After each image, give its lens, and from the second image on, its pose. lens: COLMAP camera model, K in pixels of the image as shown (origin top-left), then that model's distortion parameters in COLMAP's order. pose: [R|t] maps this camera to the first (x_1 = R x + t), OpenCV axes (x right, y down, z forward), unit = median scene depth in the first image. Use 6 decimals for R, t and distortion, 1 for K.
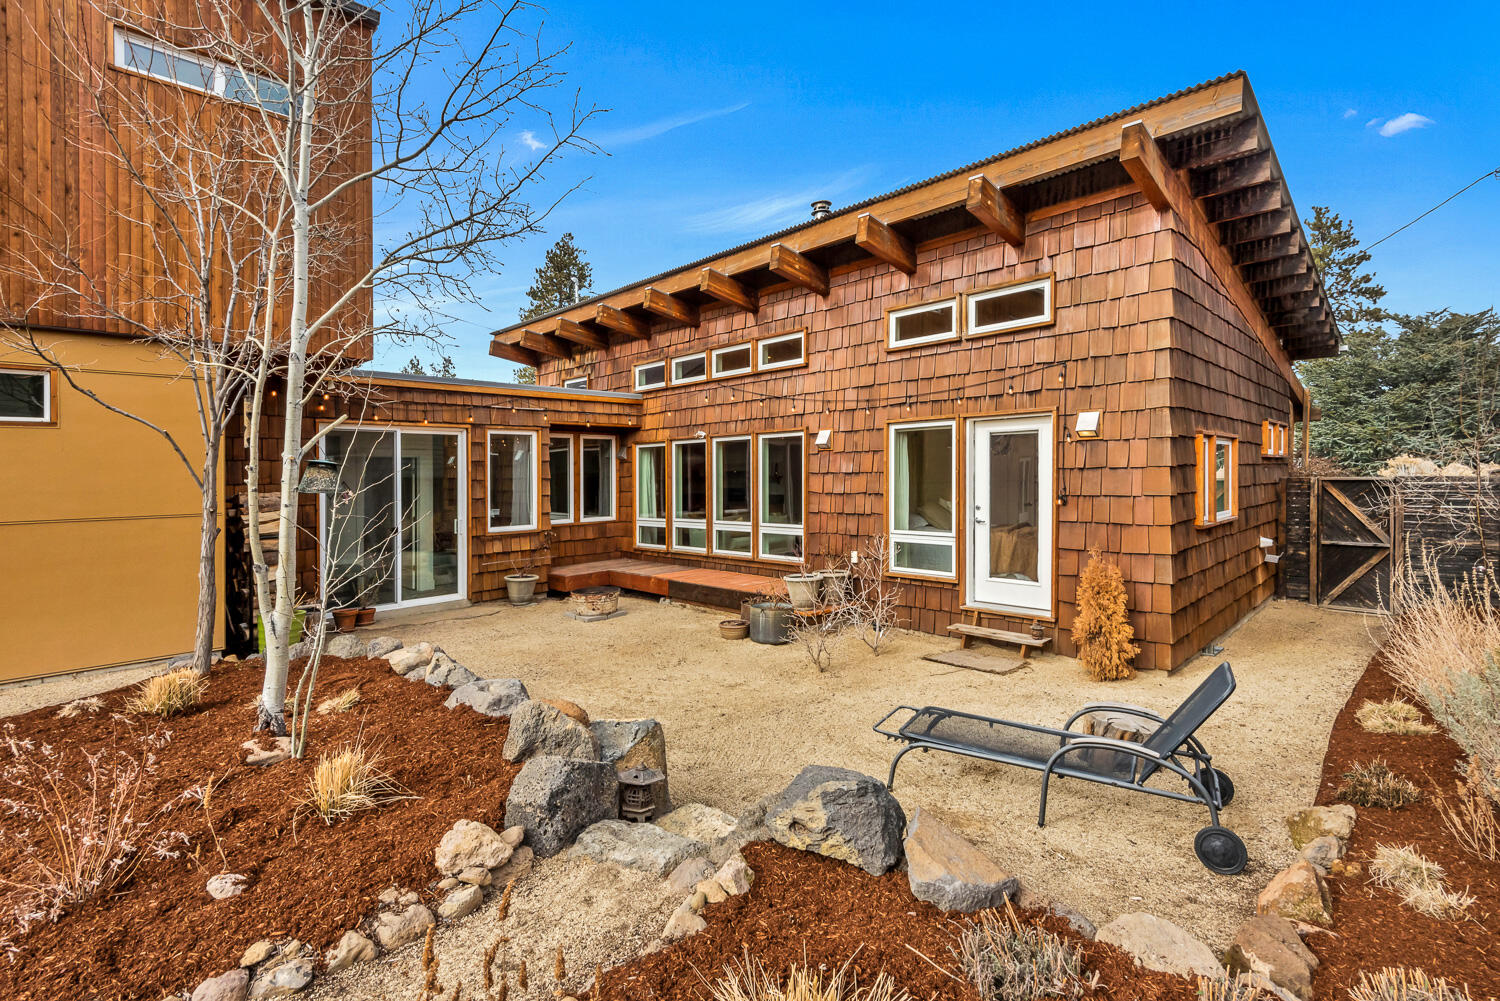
lens RADIAL K [[687.5, 0, 760.5], [0, 687.5, 454.8], [0, 0, 1]] dist [0.018818, -0.001113]
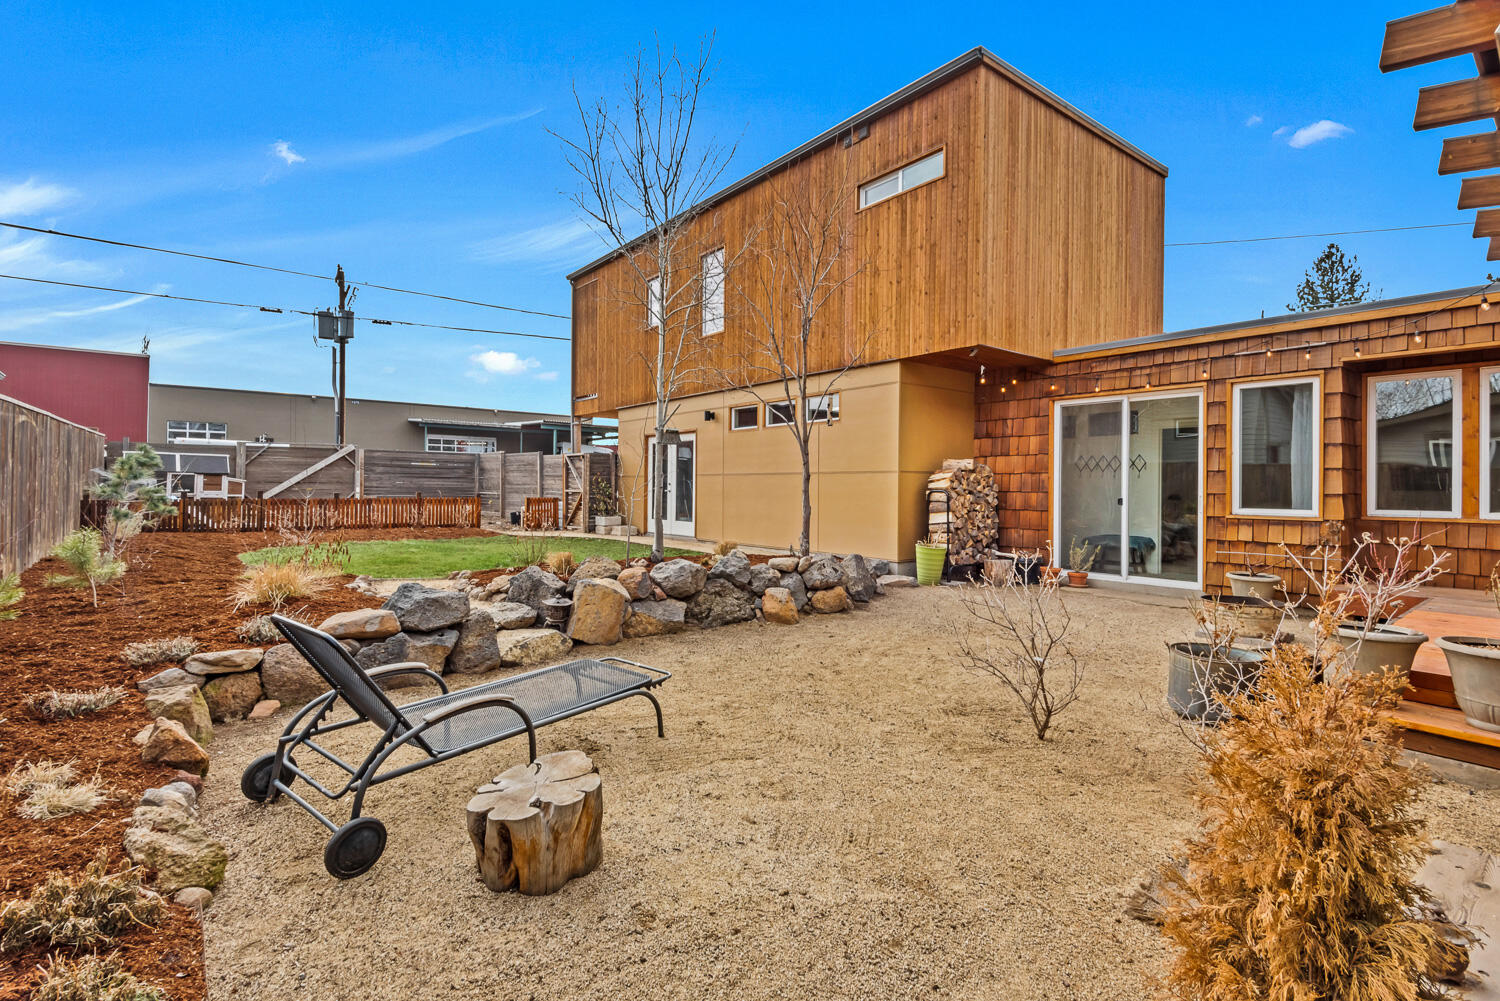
lens RADIAL K [[701.6, 0, 746.8], [0, 701.6, 467.8], [0, 0, 1]] dist [-0.001142, 0.000195]
pose [[-0.140273, -0.011242, -0.990049, 0.469404], [0.021456, 0.999666, -0.014391, 0.057533], [0.989880, -0.023261, -0.139985, 0.547078]]
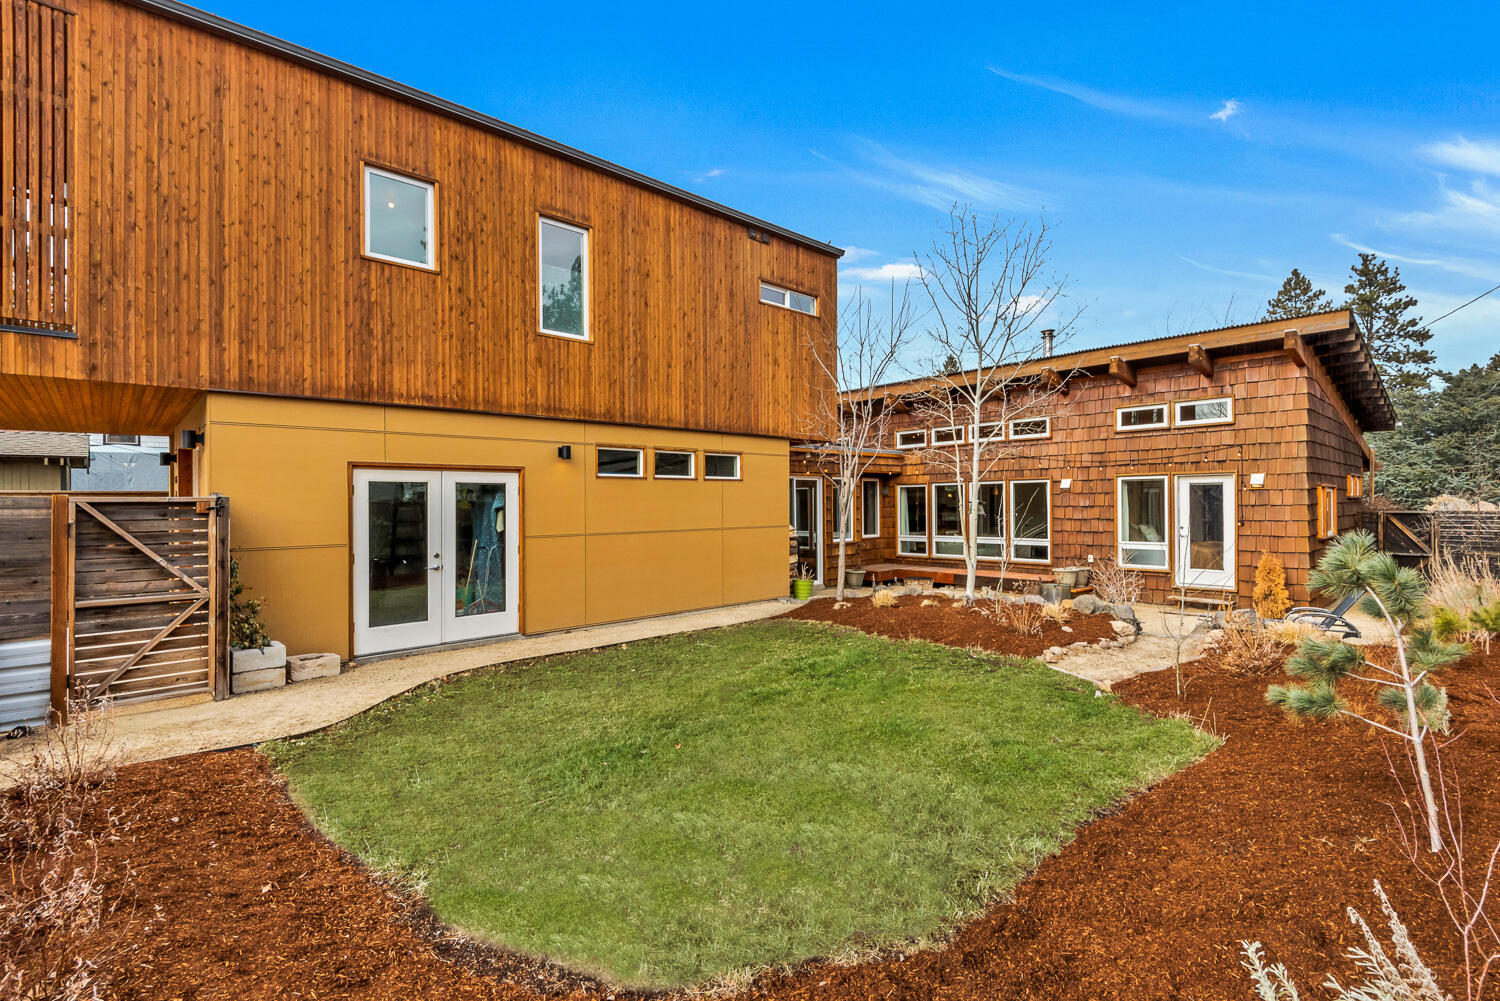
lens RADIAL K [[701.6, 0, 746.8], [0, 701.6, 467.8], [0, 0, 1]] dist [-0.001142, 0.000195]
pose [[0.998906, 0.005773, -0.046395, -0.508360], [-0.006774, 0.999747, -0.021448, -0.019680], [0.046259, 0.021739, 0.998693, -0.585500]]
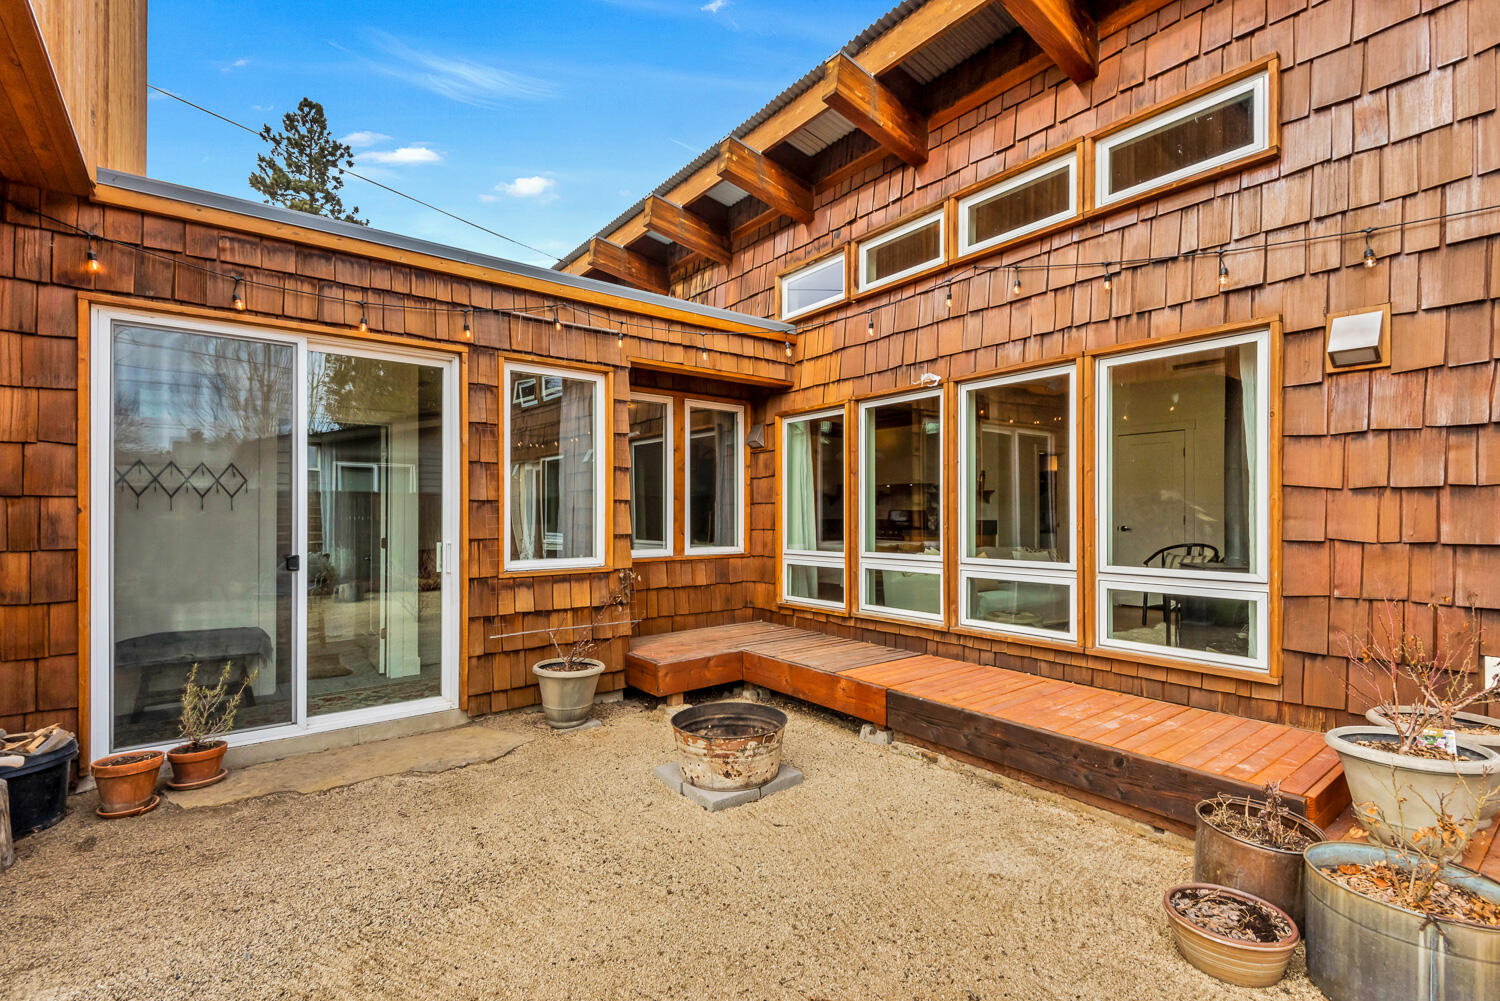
lens RADIAL K [[682.4, 0, 754.6], [0, 682.4, 511.5], [0, 0, 1]] dist [0.000560, -0.000236]
pose [[0.990547, 0.012205, -0.136630, -0.151022], [-0.008639, 0.999607, 0.026663, 0.054761], [0.136902, -0.025230, 0.990263, 0.534481]]
